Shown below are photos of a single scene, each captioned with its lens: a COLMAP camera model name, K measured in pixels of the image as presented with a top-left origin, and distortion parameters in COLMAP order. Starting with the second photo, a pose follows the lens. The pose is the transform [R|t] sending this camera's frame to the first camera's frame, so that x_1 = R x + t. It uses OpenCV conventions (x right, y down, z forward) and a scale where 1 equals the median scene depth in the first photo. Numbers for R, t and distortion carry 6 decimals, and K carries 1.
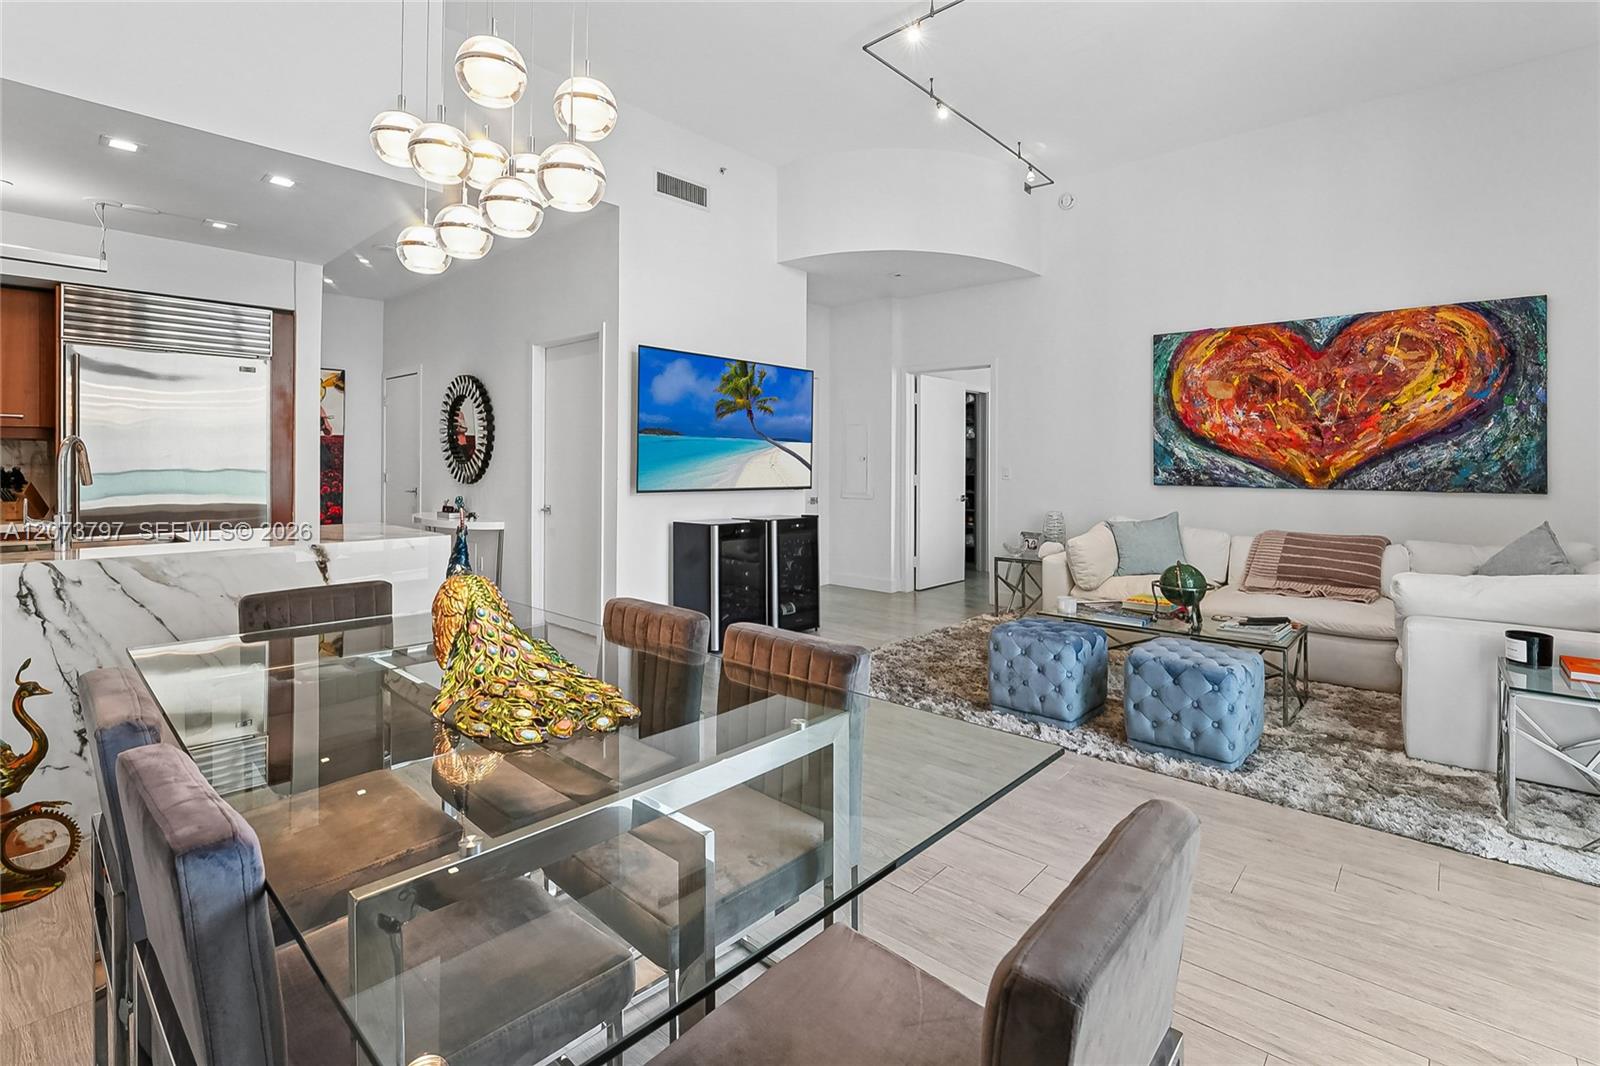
lens RADIAL K [[696.8, 0, 764.7], [0, 696.8, 478.0], [0, 0, 1]] dist [-0.011770, -0.000318]
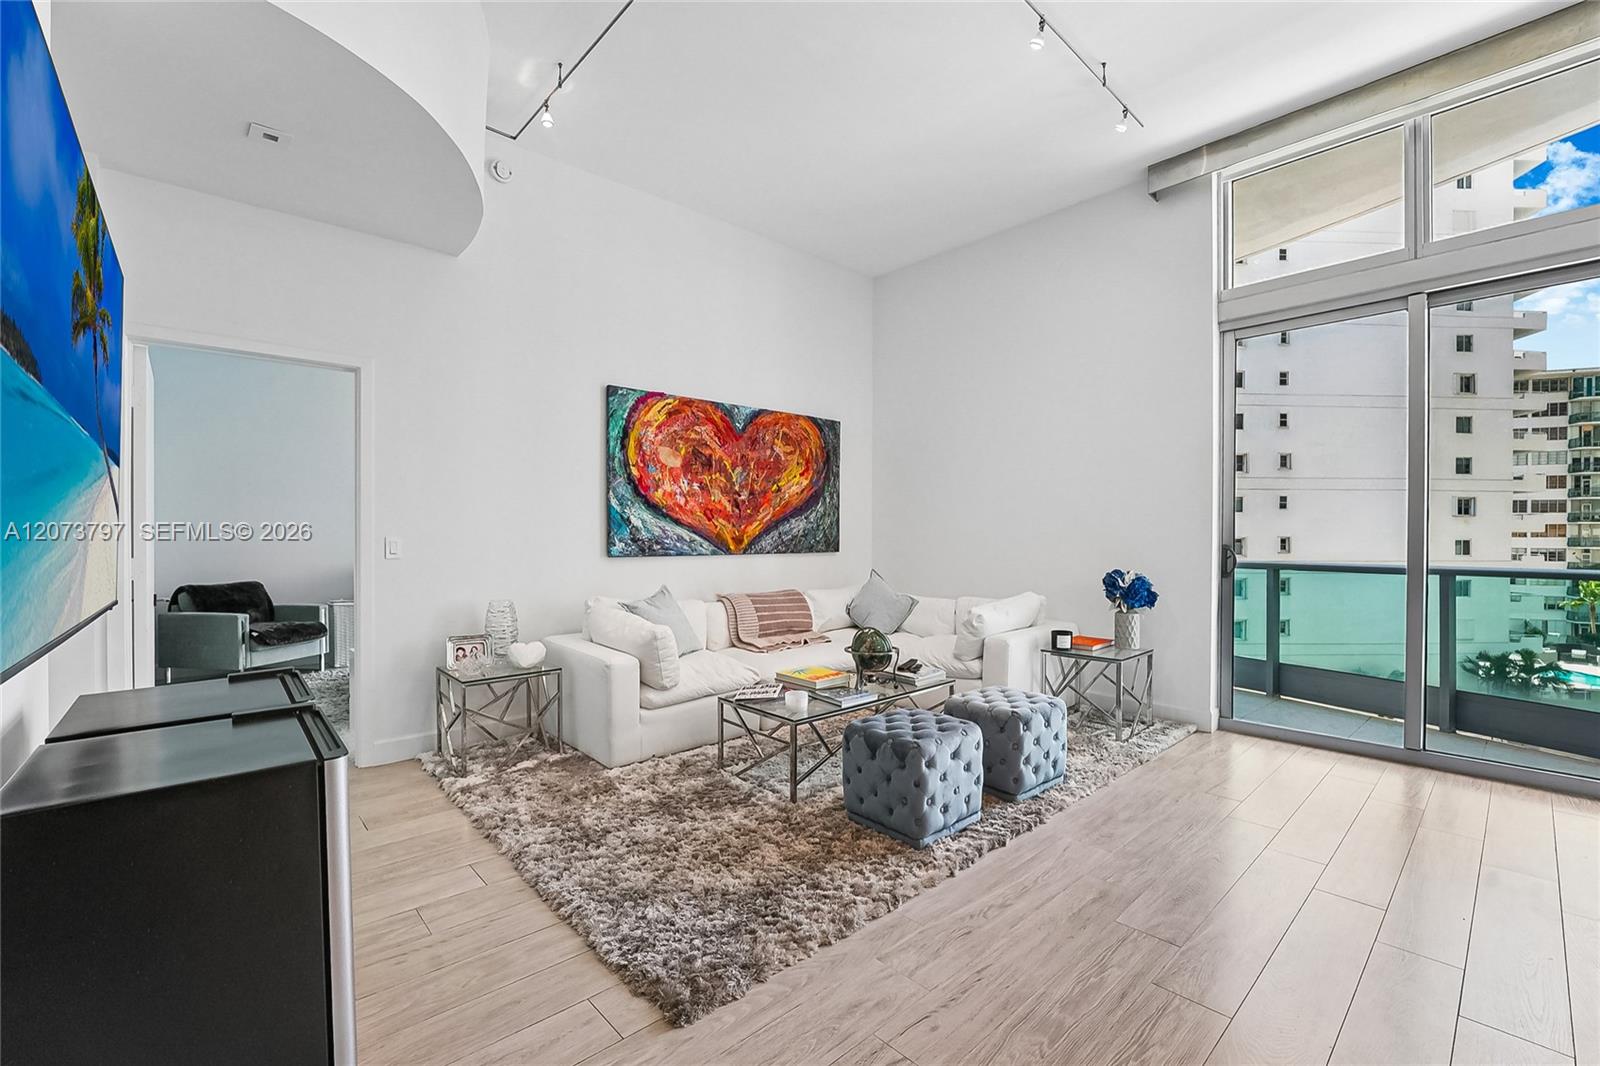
lens RADIAL K [[696.8, 0, 841.8], [0, 696.8, 539.5], [0, 0, 1]] dist [-0.011770, -0.000318]
pose [[0.064334, -0.014883, 0.997817, -0.333165], [0.019648, 0.999714, 0.013644, -0.020838], [-0.997735, 0.018727, 0.064608, 0.740402]]
